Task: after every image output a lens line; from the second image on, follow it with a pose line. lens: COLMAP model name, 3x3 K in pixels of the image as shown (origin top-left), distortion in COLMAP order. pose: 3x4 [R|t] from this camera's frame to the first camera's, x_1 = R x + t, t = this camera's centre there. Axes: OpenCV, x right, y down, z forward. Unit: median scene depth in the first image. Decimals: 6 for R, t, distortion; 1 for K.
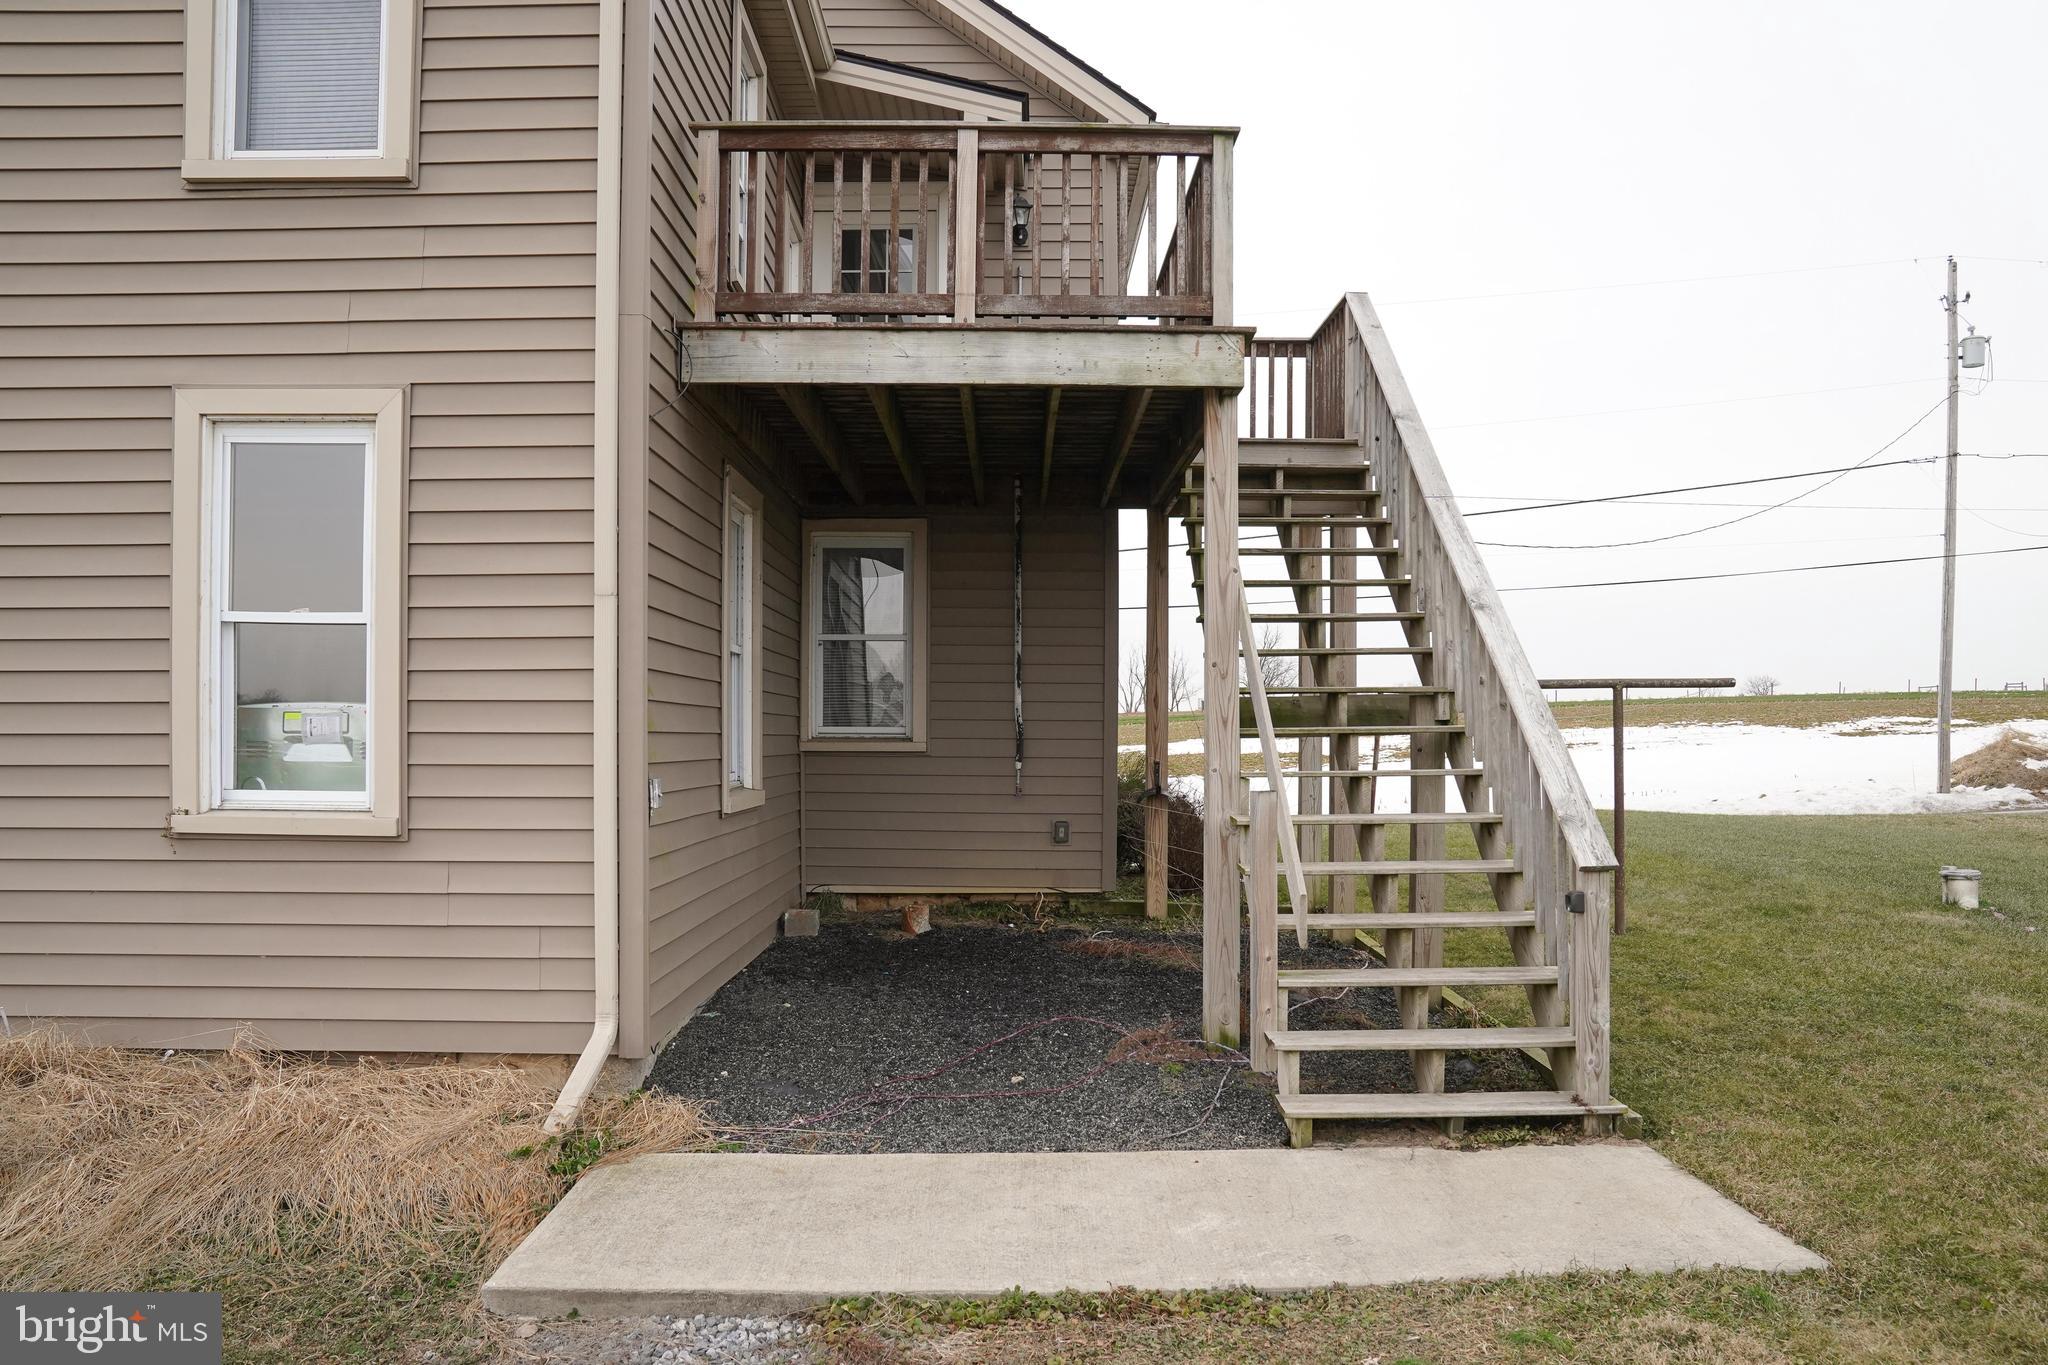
lens RADIAL K [[1457.1, 0, 1008.0], [0, 1457.1, 734.9], [0, 0, 1]] dist [-0.095381, 0.054422]
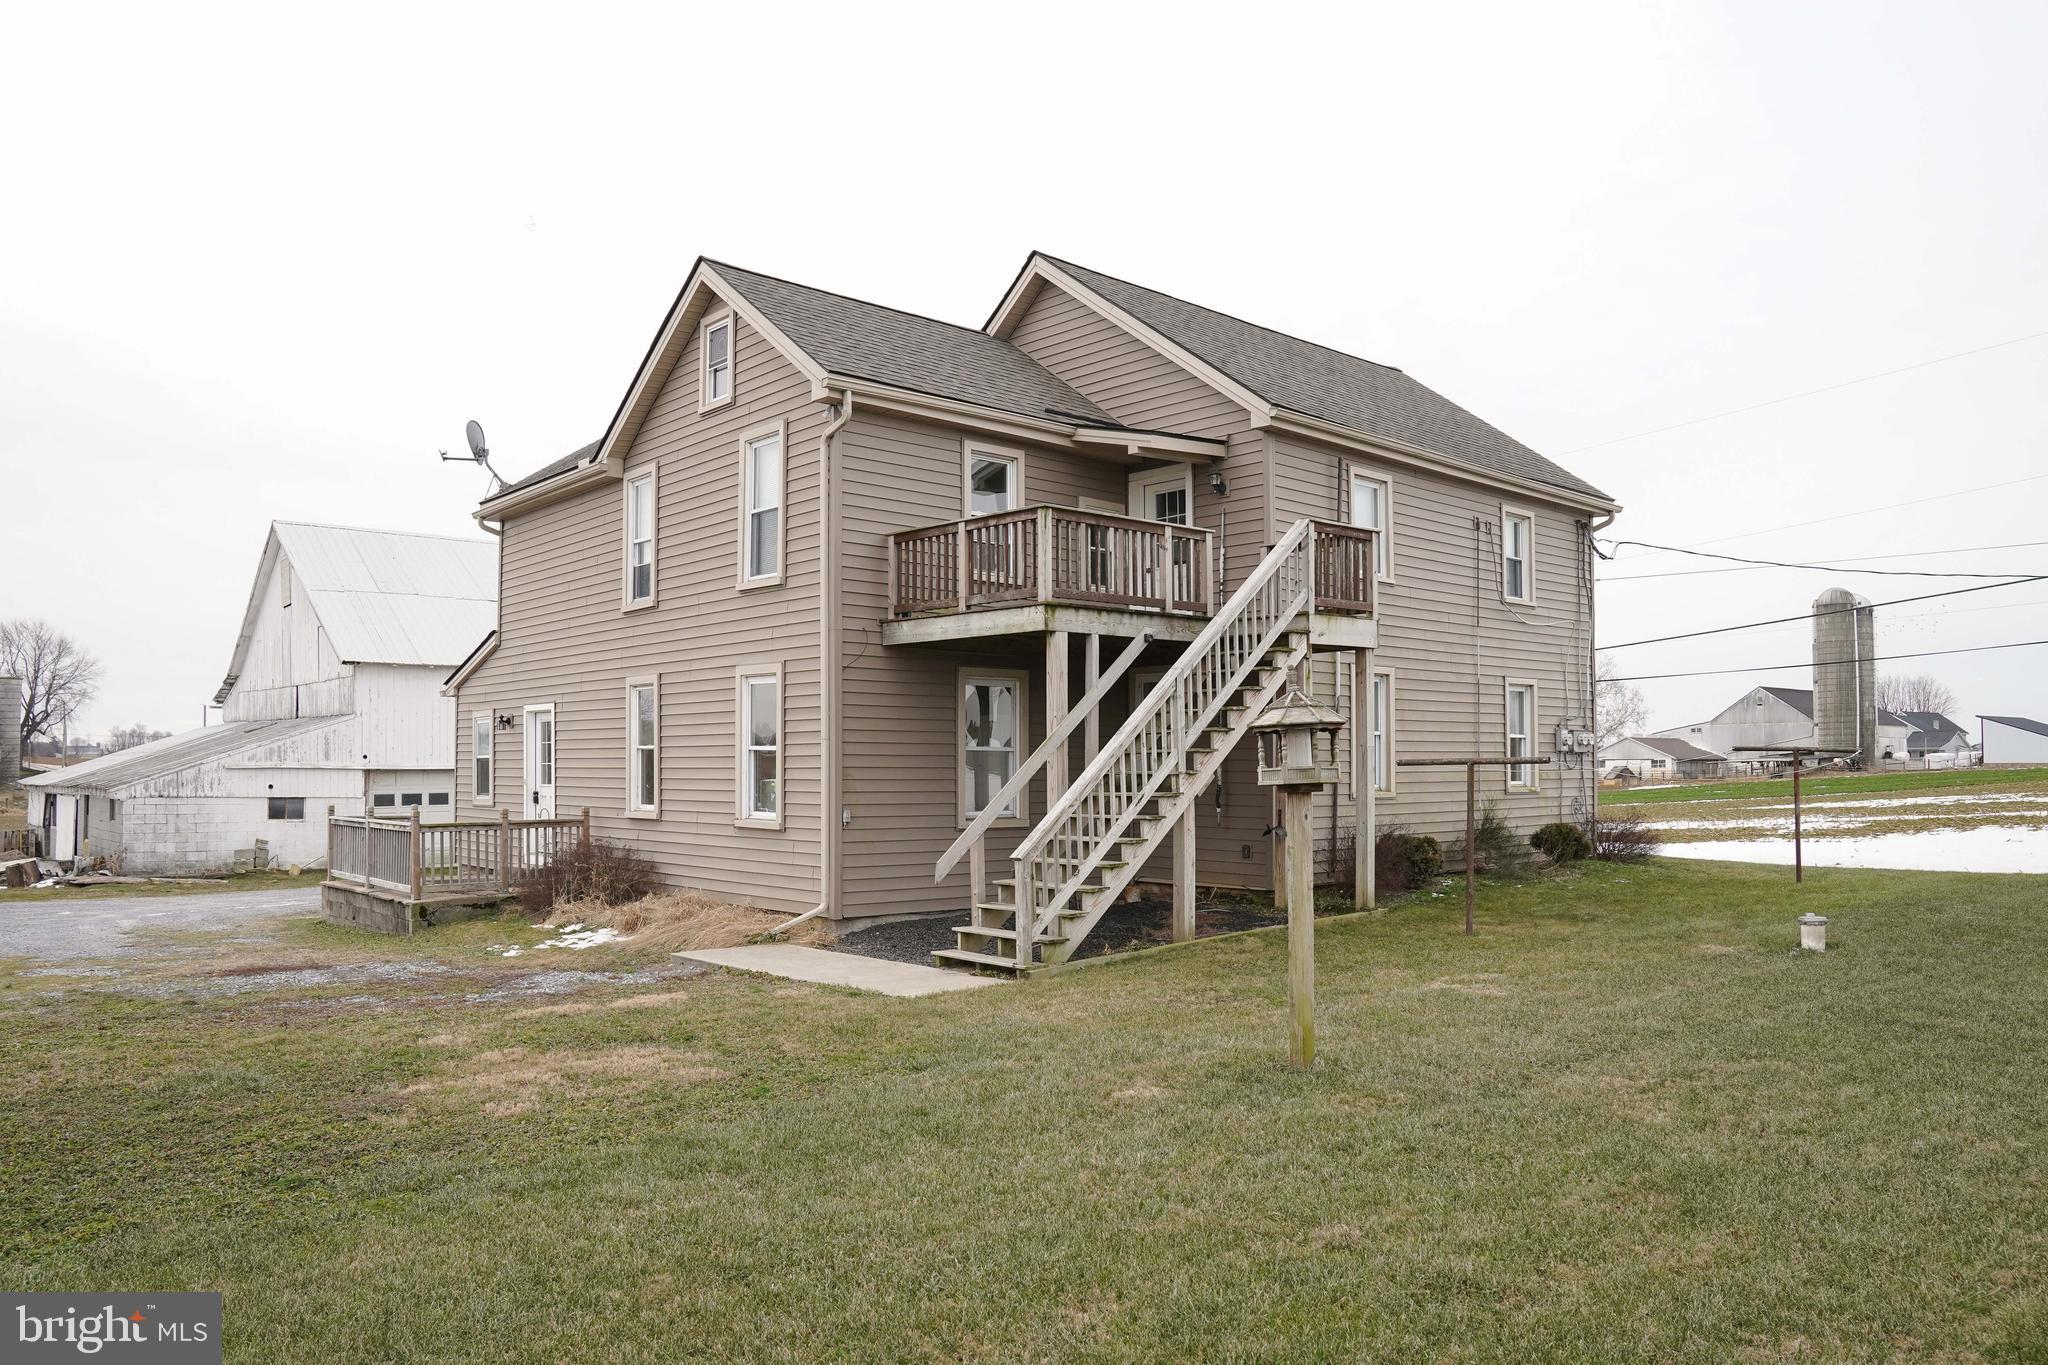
lens RADIAL K [[1457.1, 0, 1013.0], [0, 1457.1, 702.4], [0, 0, 1]] dist [-0.095381, 0.054422]
pose [[0.659314, -0.038796, -0.750866, 1.893709], [-0.002901, 0.998529, -0.054140, -0.023130], [0.751862, 0.037873, 0.658231, -0.460119]]
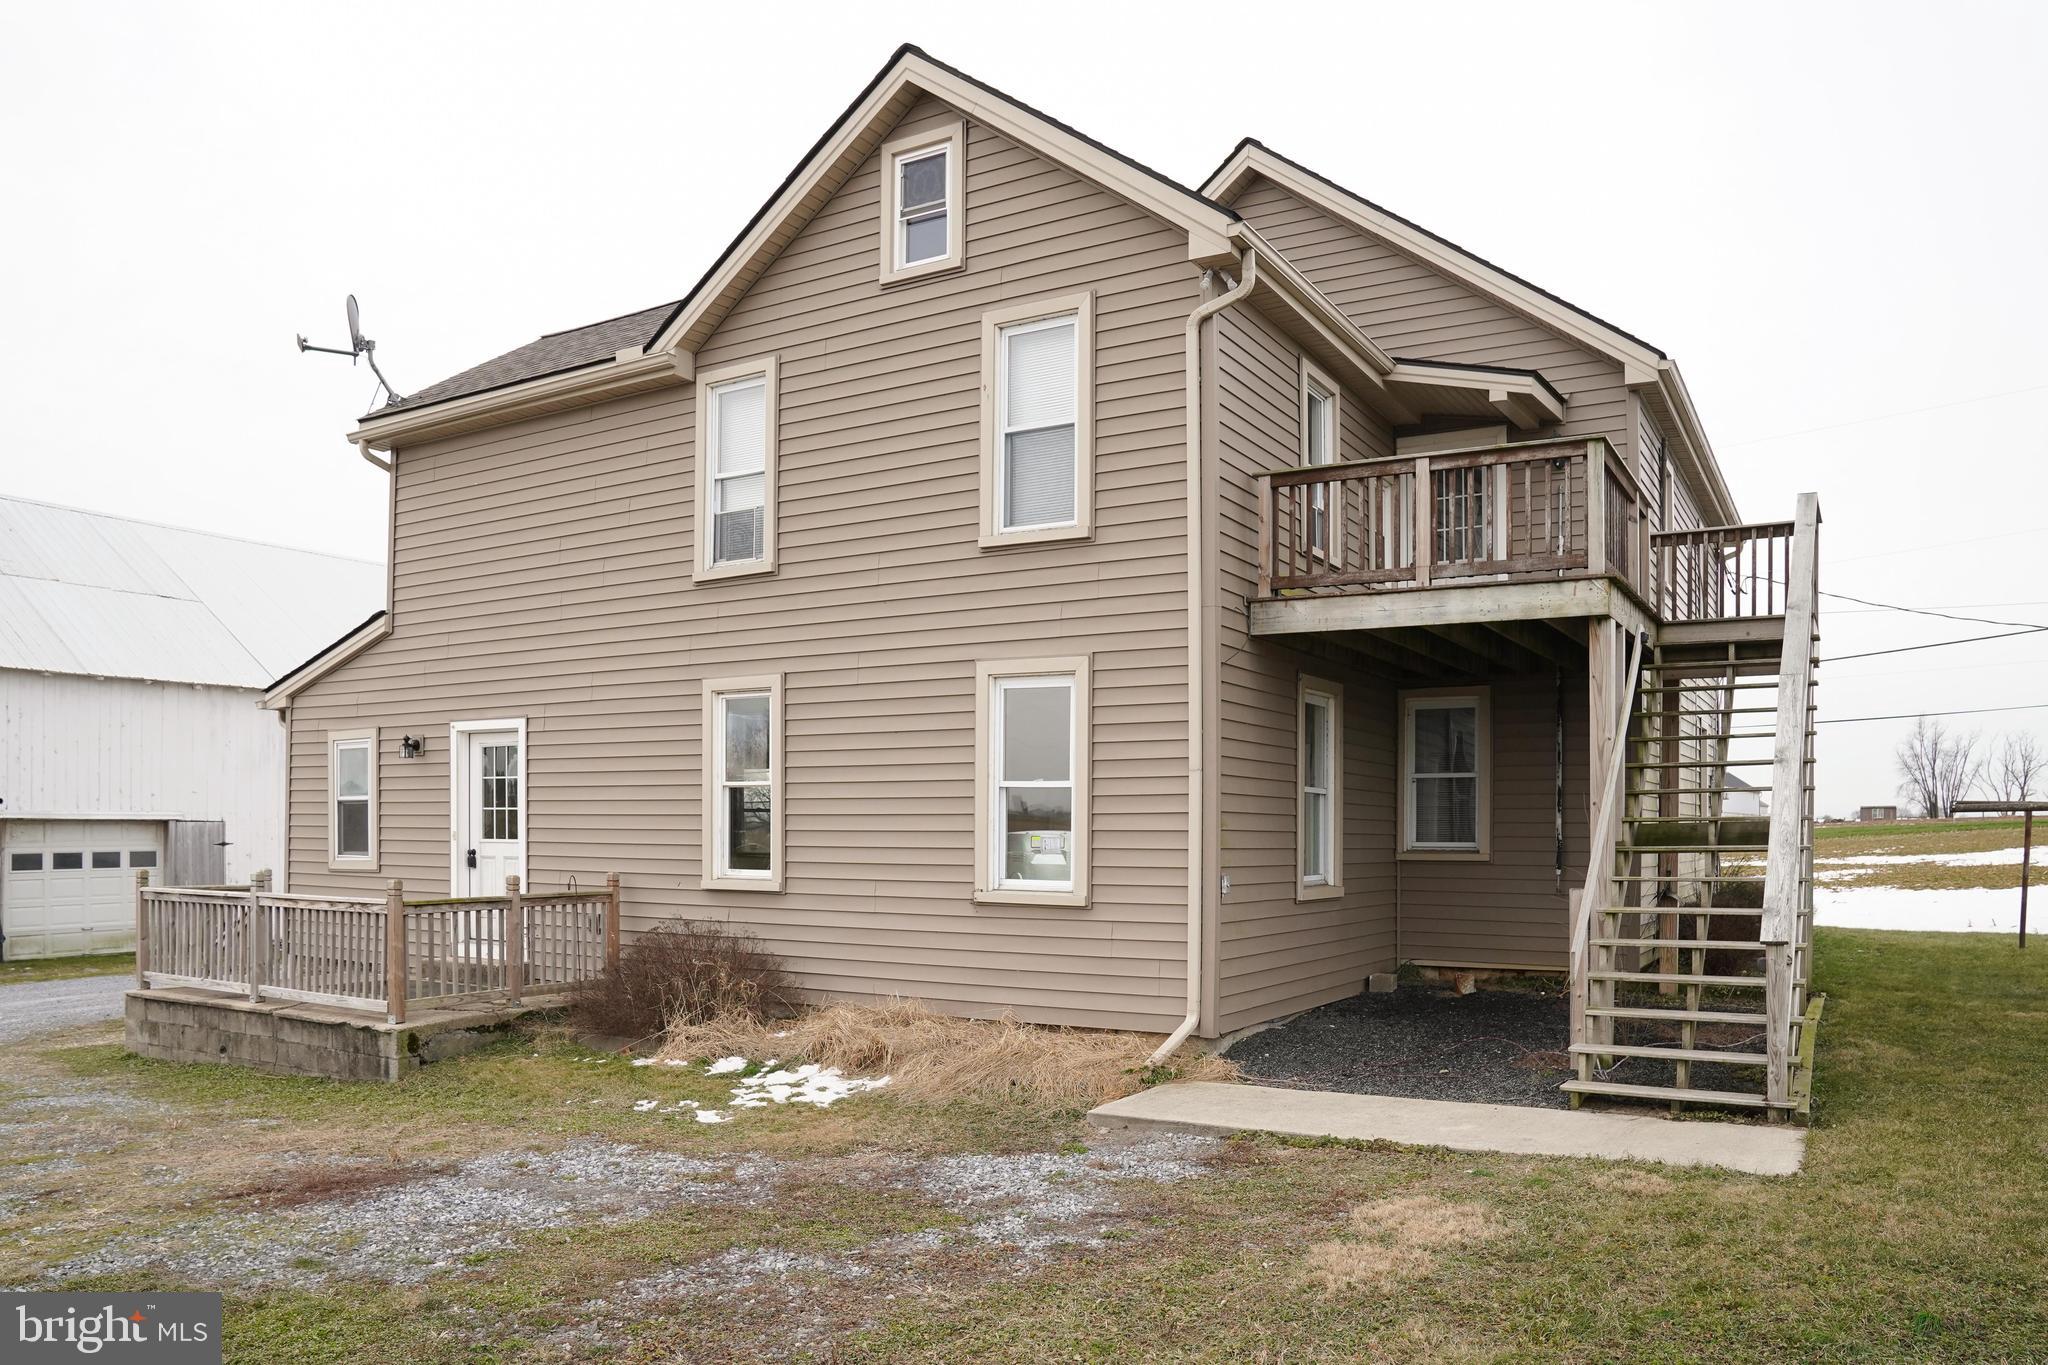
lens RADIAL K [[1457.1, 0, 1013.1], [0, 1457.1, 814.4], [0, 0, 1]] dist [-0.095381, 0.054422]
pose [[0.858982, -0.005950, -0.511971, 0.423516], [-0.003240, 0.999849, -0.017056, -0.012529], [0.511995, 0.016310, 0.858833, -0.604460]]
